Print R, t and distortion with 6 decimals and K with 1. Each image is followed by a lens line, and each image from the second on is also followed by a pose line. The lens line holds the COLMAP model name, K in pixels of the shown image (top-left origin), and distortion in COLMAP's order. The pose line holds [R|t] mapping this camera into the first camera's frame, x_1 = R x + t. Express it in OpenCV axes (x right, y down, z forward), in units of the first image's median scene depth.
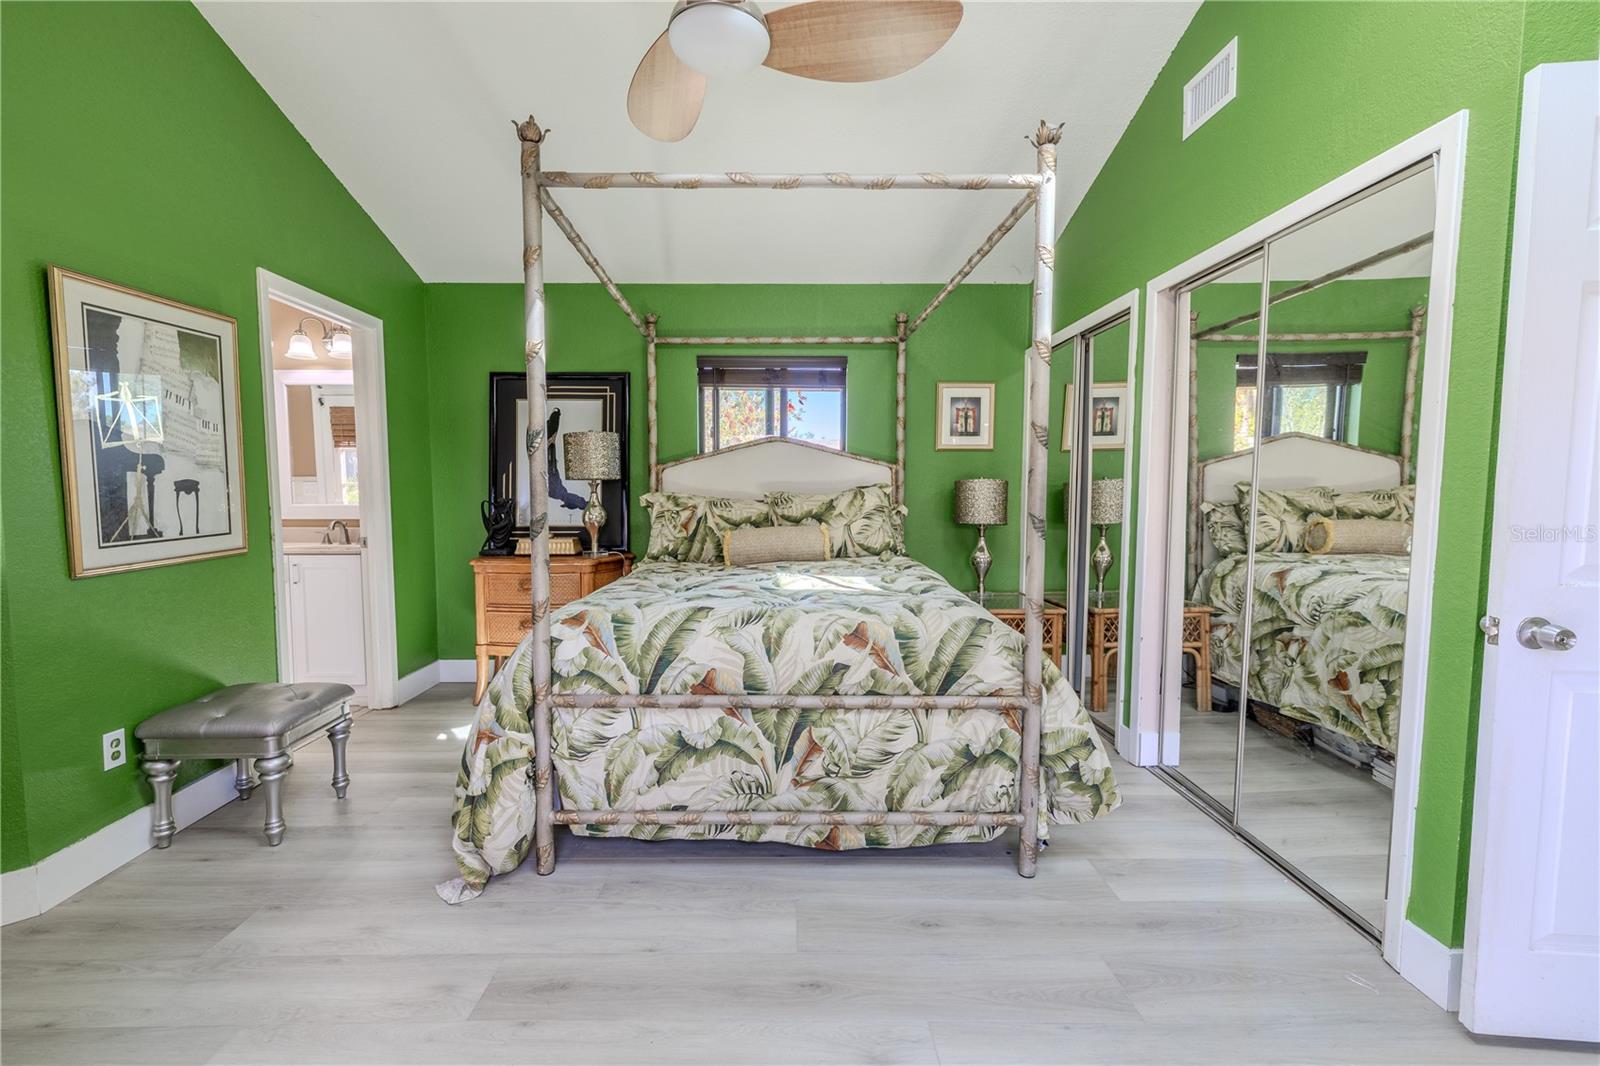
lens RADIAL K [[699.5, 0, 788.4], [0, 699.5, 540.6], [0, 0, 1]] dist [0.002671, 0.000021]
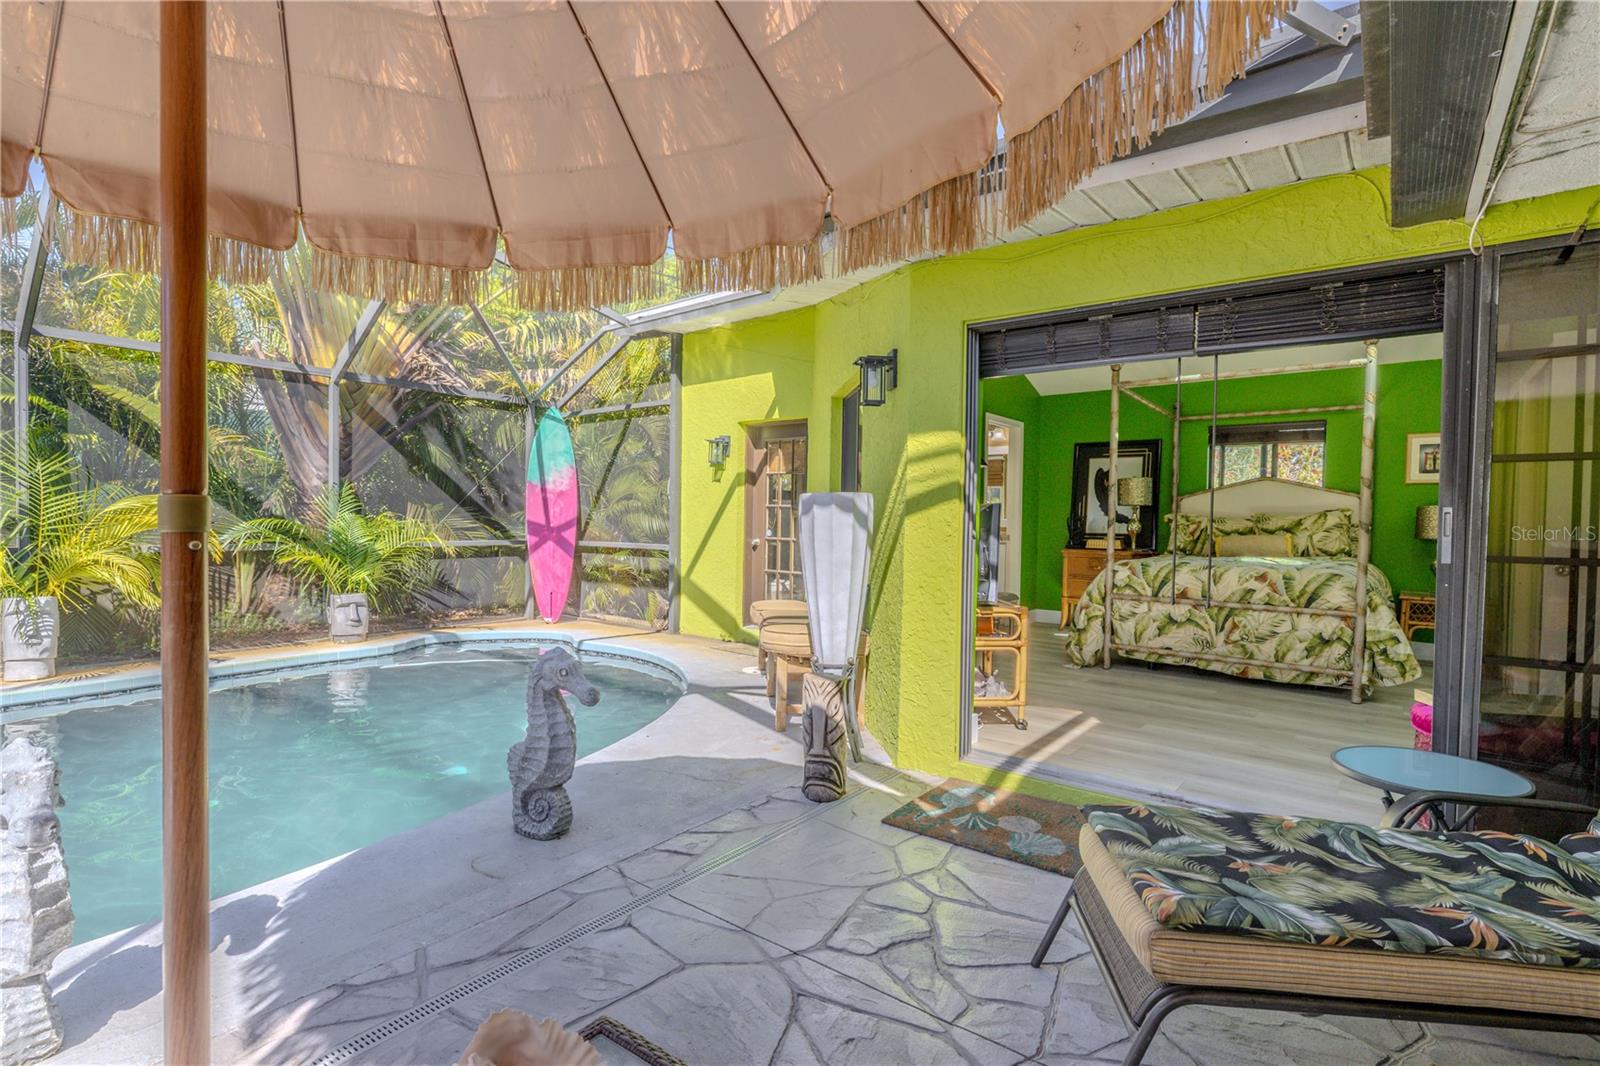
lens RADIAL K [[737.5, 0, 804.8], [0, 737.5, 541.3], [0, 0, 1]] dist [-0.006322, 0.001556]
pose [[0.771599, 0.032462, -0.635281, 0.437707], [-0.059570, 0.997996, -0.021356, 0.154936], [0.633314, 0.054322, 0.771986, -1.599390]]
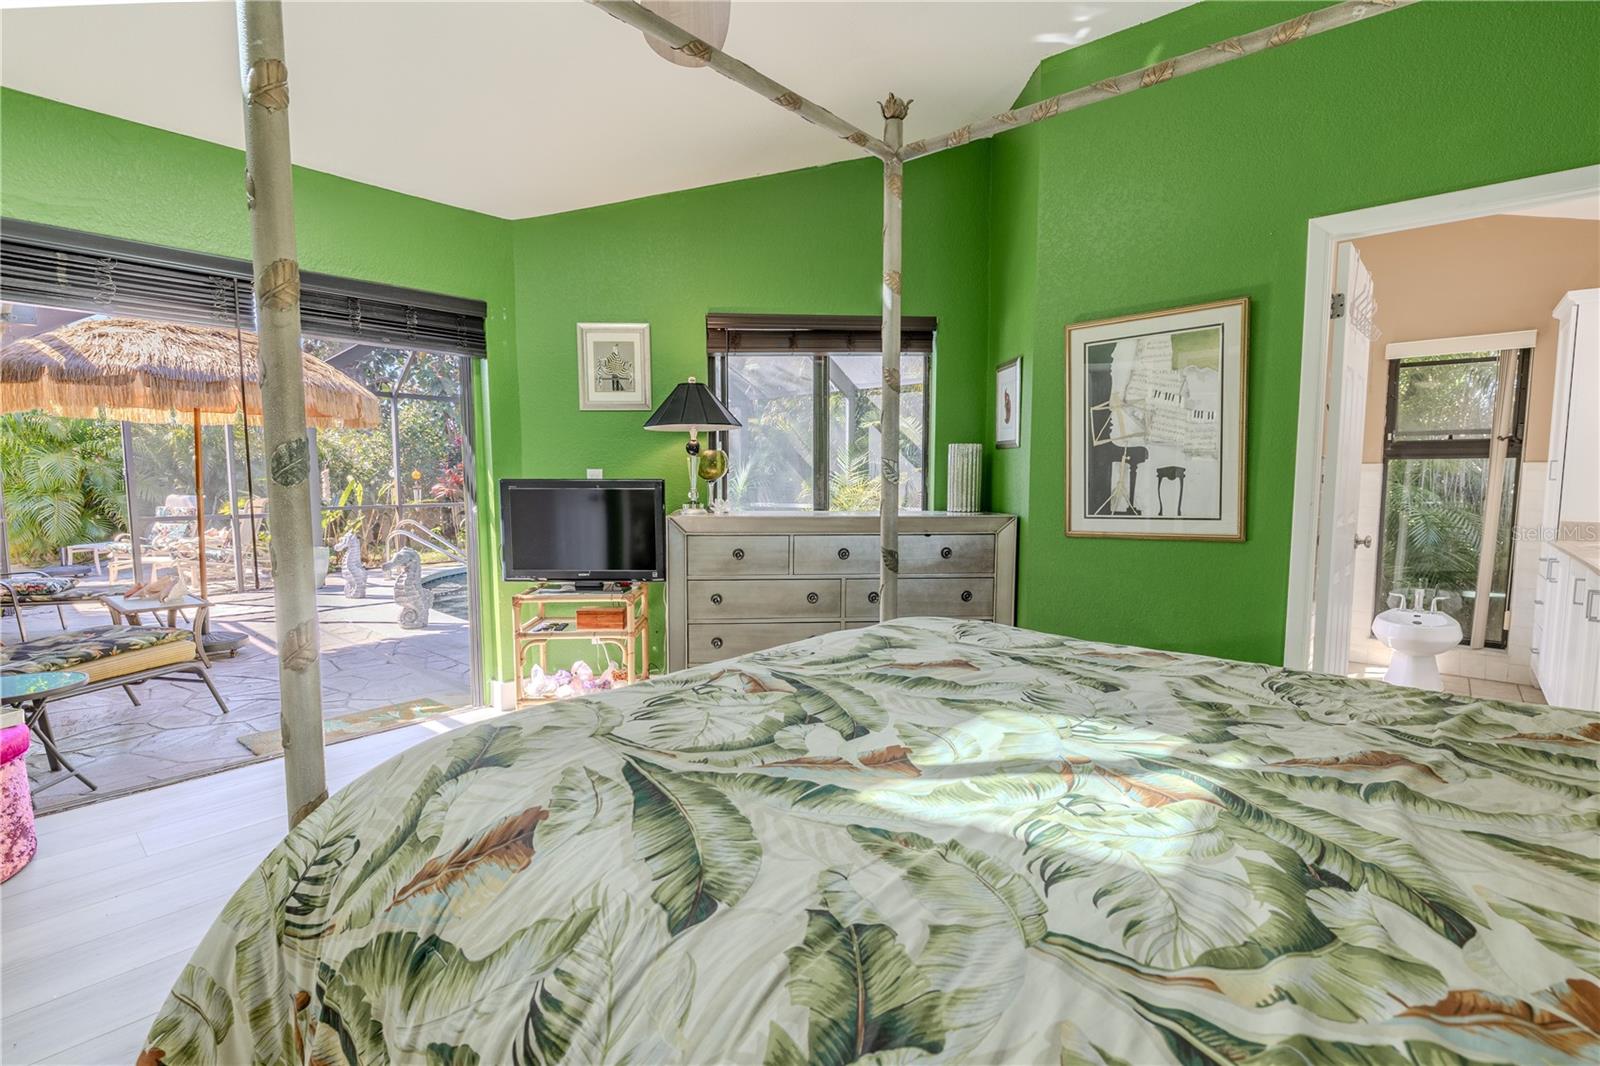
lens RADIAL K [[737.5, 0, 804.8], [0, 737.5, 541.3], [0, 0, 1]] dist [-0.006322, 0.001556]
pose [[-0.666496, 0.065502, -0.742626, 0.472273], [-0.052736, 0.989495, 0.134607, -0.109042], [0.743641, 0.128878, -0.656040, 1.527427]]
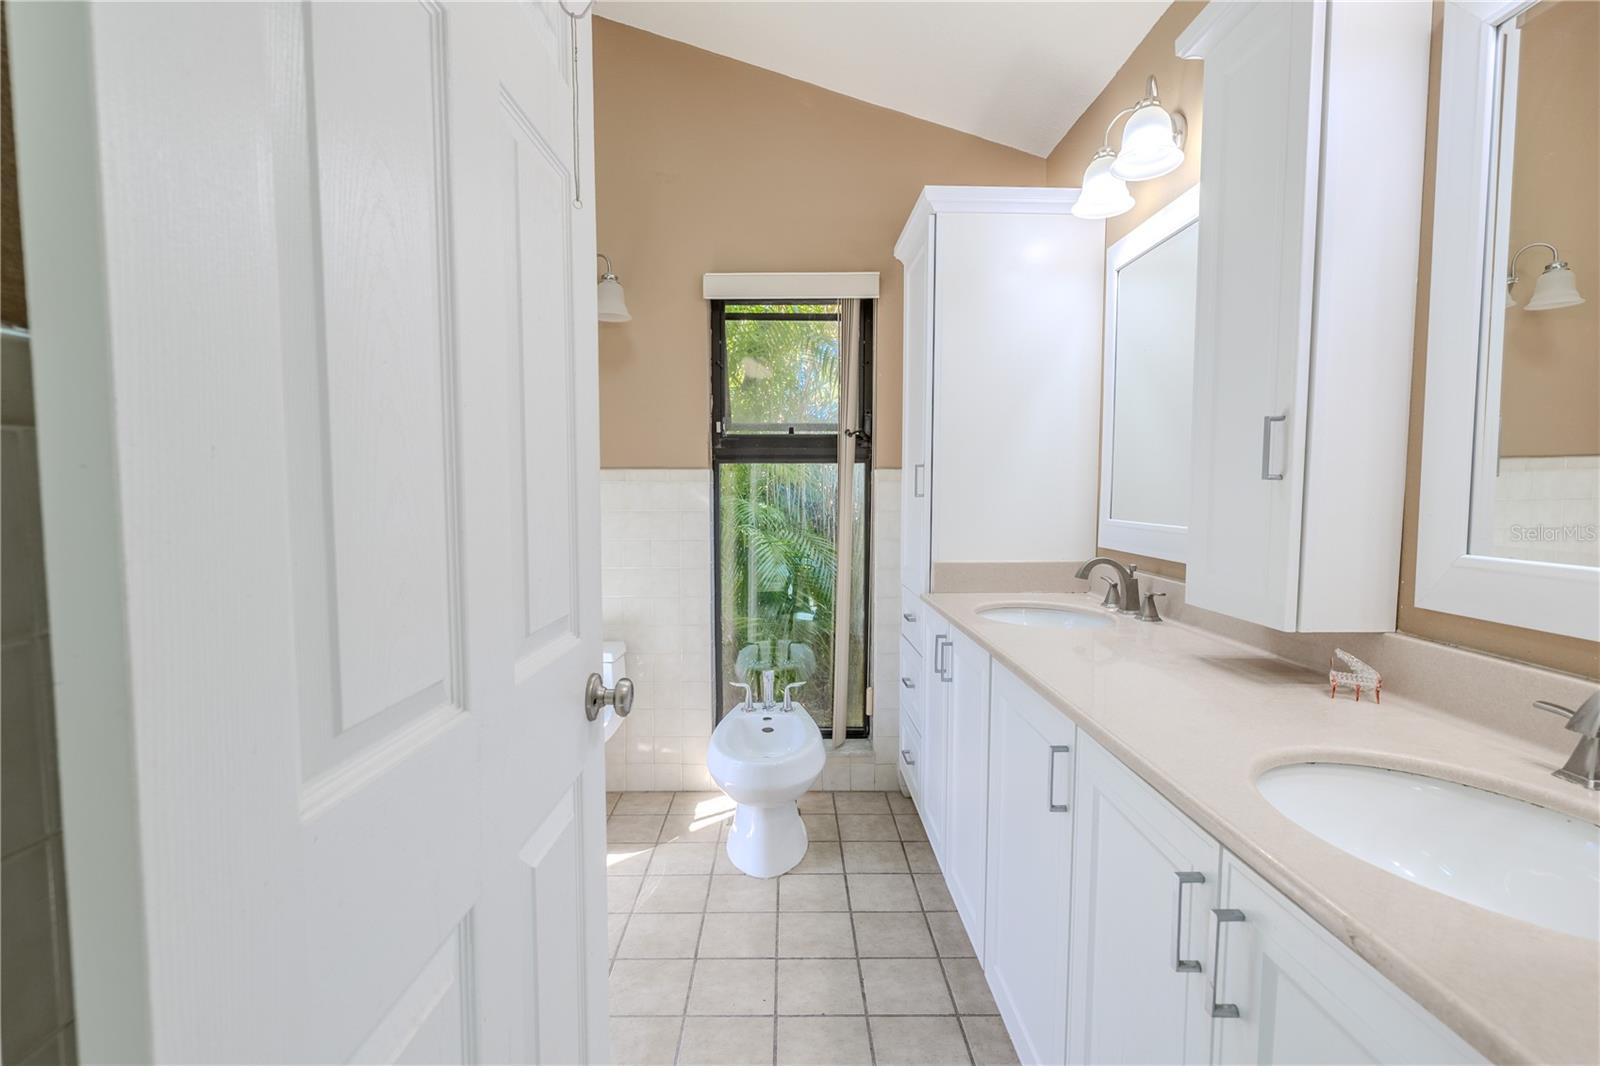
lens RADIAL K [[745.8, 0, 790.3], [0, 745.8, 539.4], [0, 0, 1]] dist [0.001006, 0.000191]
pose [[-0.008967, 0.069321, -0.997554, -0.880421], [-0.071056, 0.995028, 0.069784, -0.112299], [0.997432, 0.071508, -0.003997, 1.503639]]
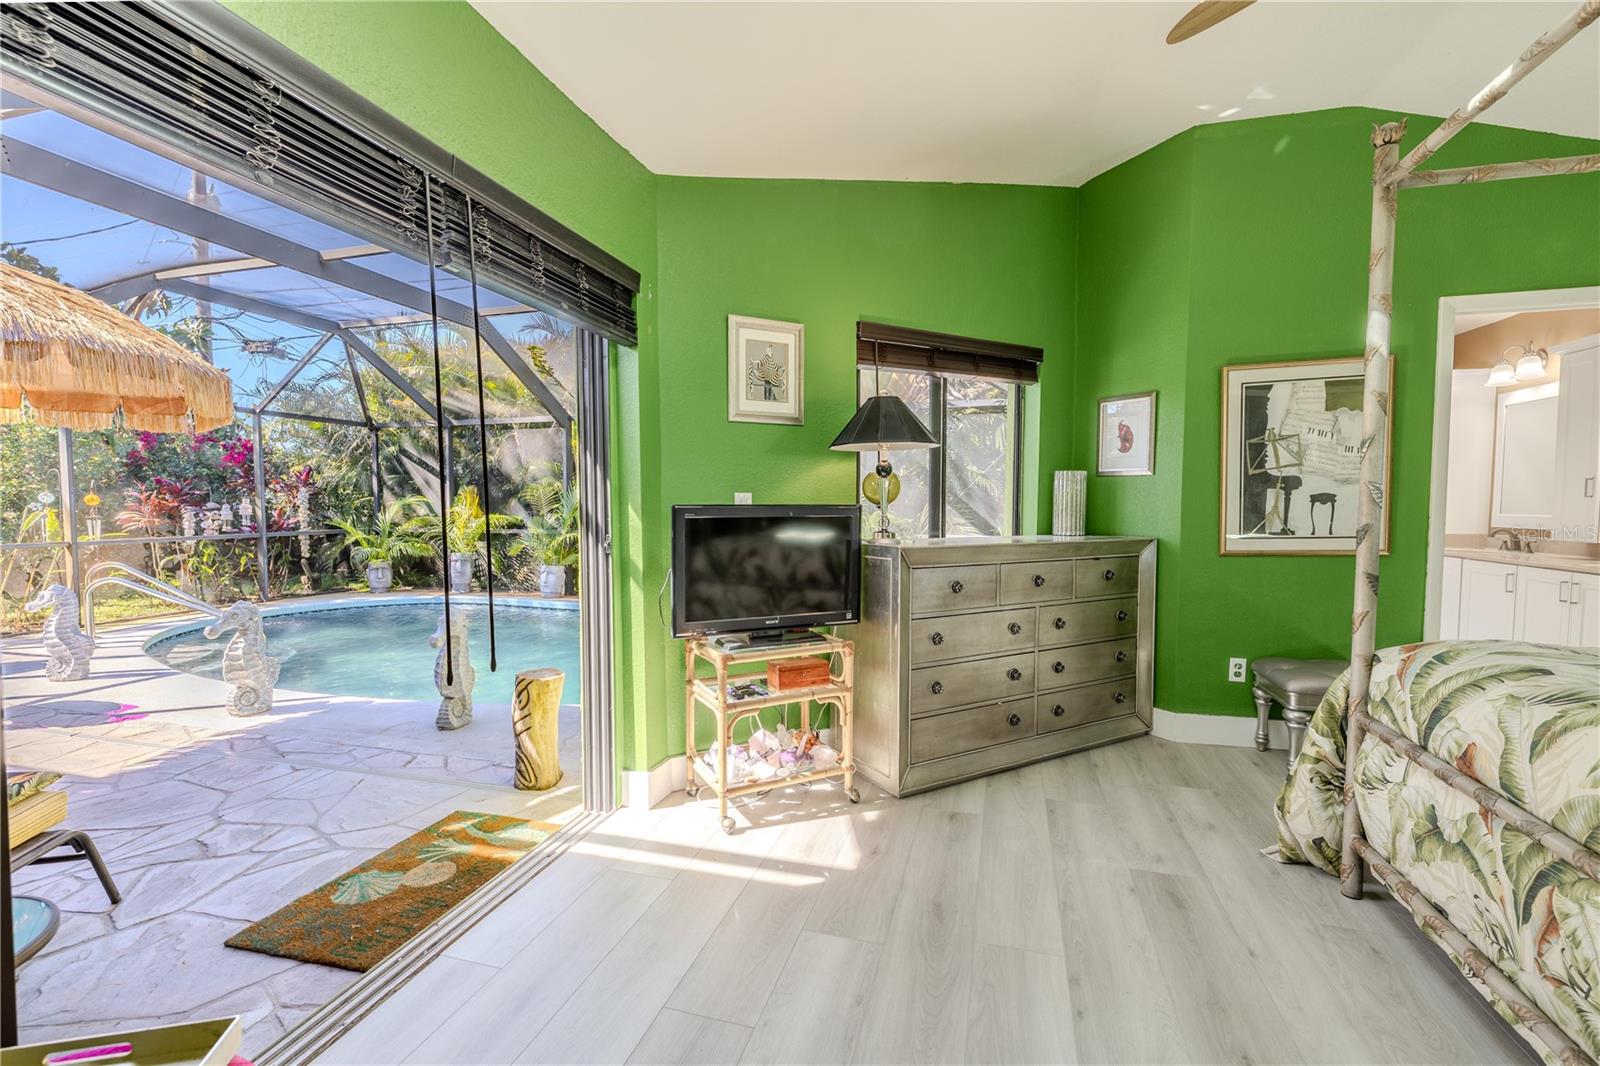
lens RADIAL K [[691.8, 0, 802.7], [0, 691.8, 538.5], [0, 0, 1]] dist [0.001870, 0.000283]
pose [[-0.290529, 0.049079, -0.955607, 0.754831], [-0.067906, 0.995108, 0.071753, -0.032991], [0.954454, 0.085737, -0.285775, 0.504887]]
